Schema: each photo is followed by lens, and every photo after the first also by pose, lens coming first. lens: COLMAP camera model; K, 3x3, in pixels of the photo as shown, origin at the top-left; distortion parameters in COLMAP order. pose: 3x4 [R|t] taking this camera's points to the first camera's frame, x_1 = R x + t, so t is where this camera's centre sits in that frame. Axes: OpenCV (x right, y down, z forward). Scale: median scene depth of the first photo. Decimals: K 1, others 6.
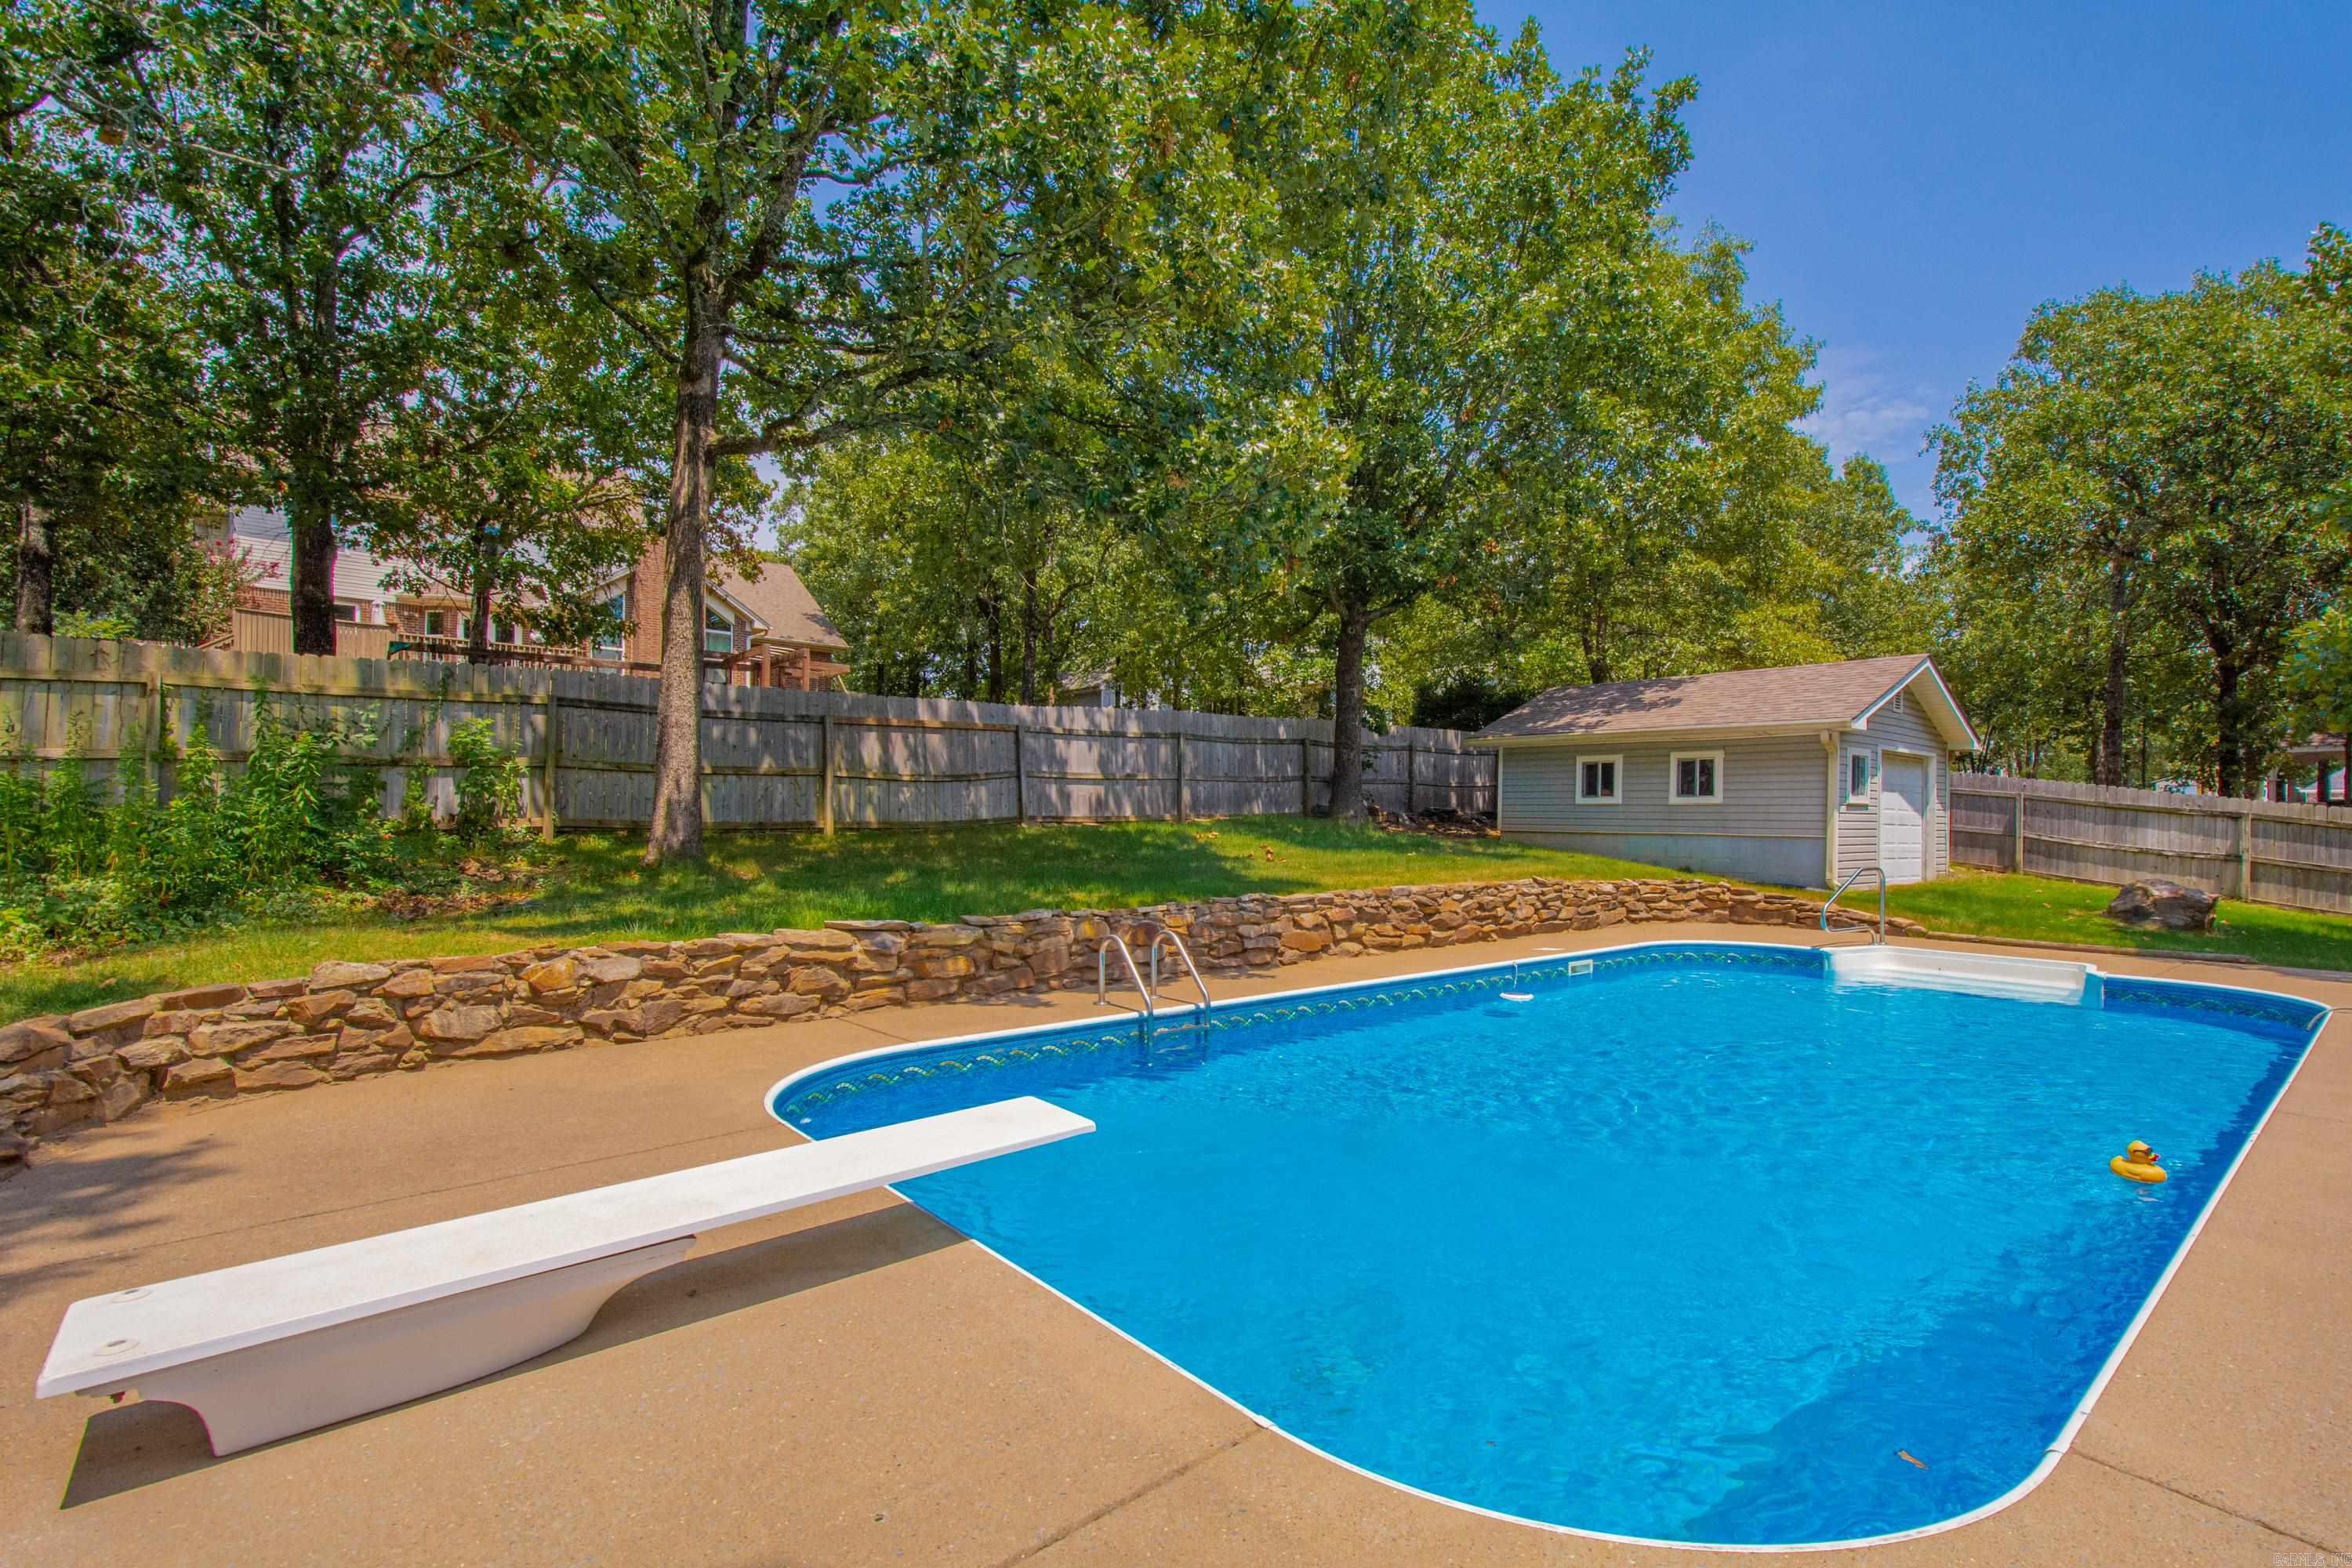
lens RADIAL K [[1087.1, 0, 1237.2], [0, 1087.1, 807.3], [0, 0, 1]] dist [0.012376, -0.000218]
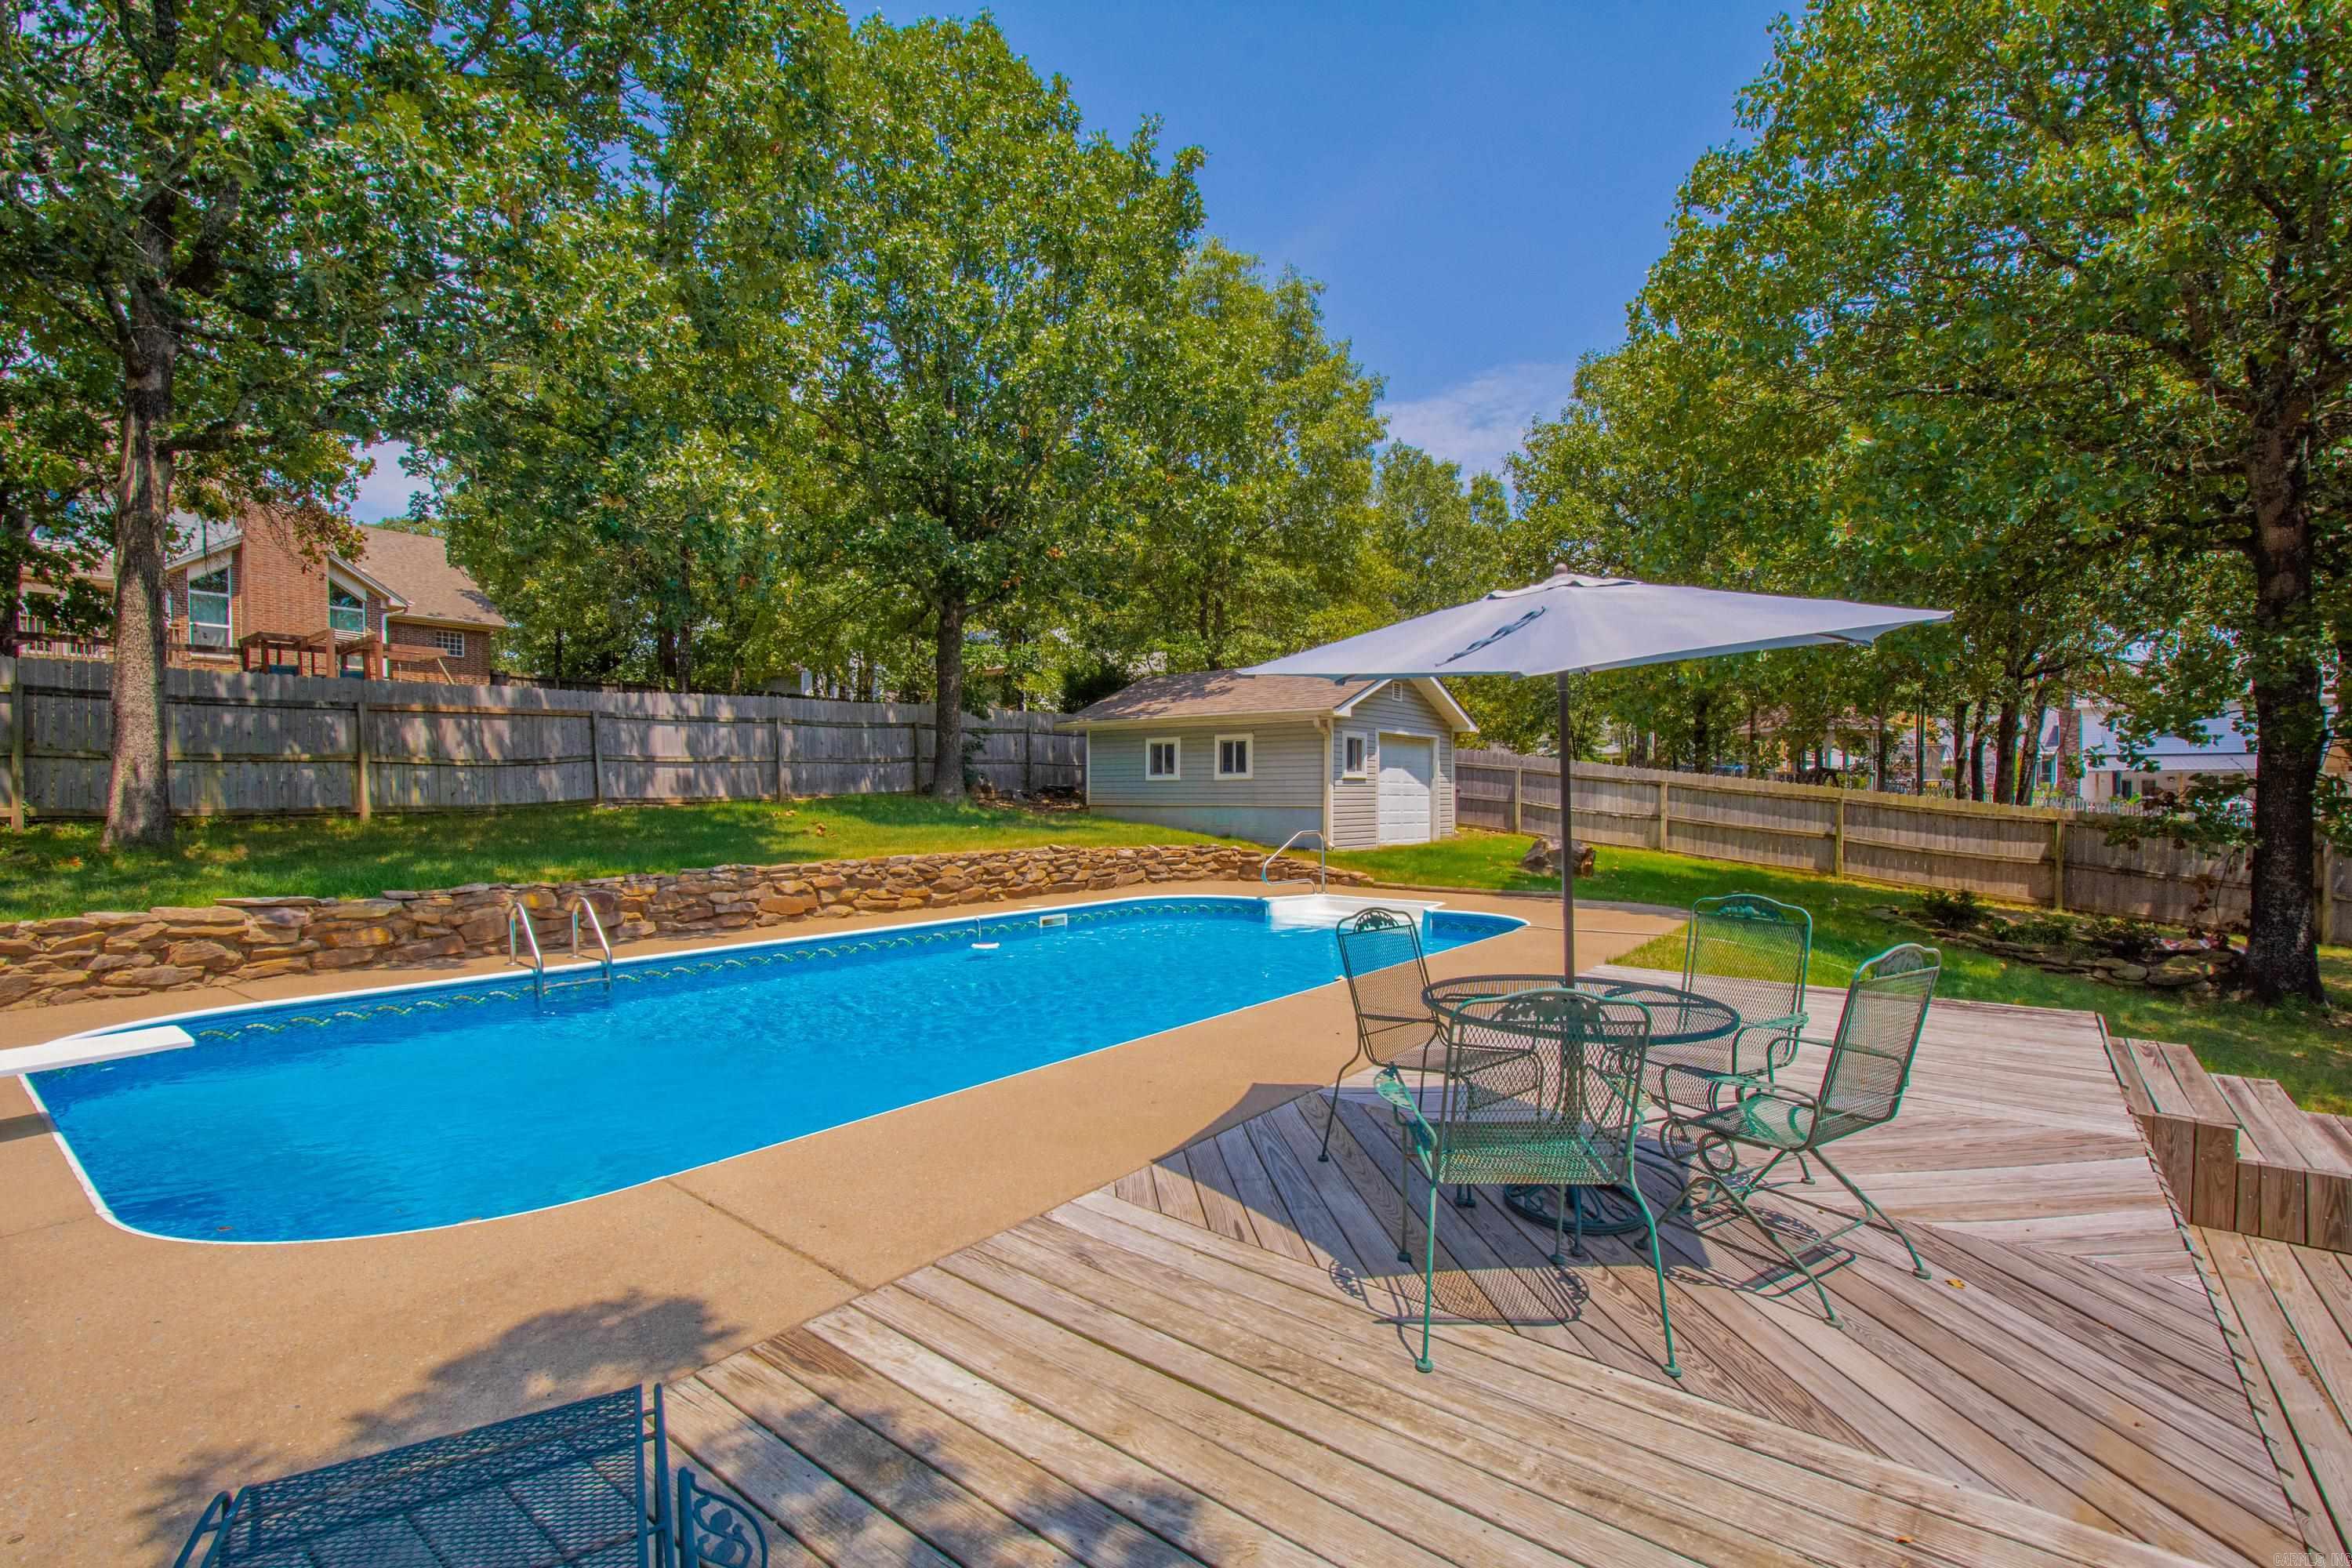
lens RADIAL K [[1048.4, 0, 1188.3], [0, 1048.4, 809.8], [0, 0, 1]] dist [0.018259, -0.006221]
pose [[0.984590, -0.016343, 0.174115, 0.221580], [0.011976, 0.999588, 0.026099, -0.000540], [-0.174469, -0.023611, 0.984379, -0.118722]]
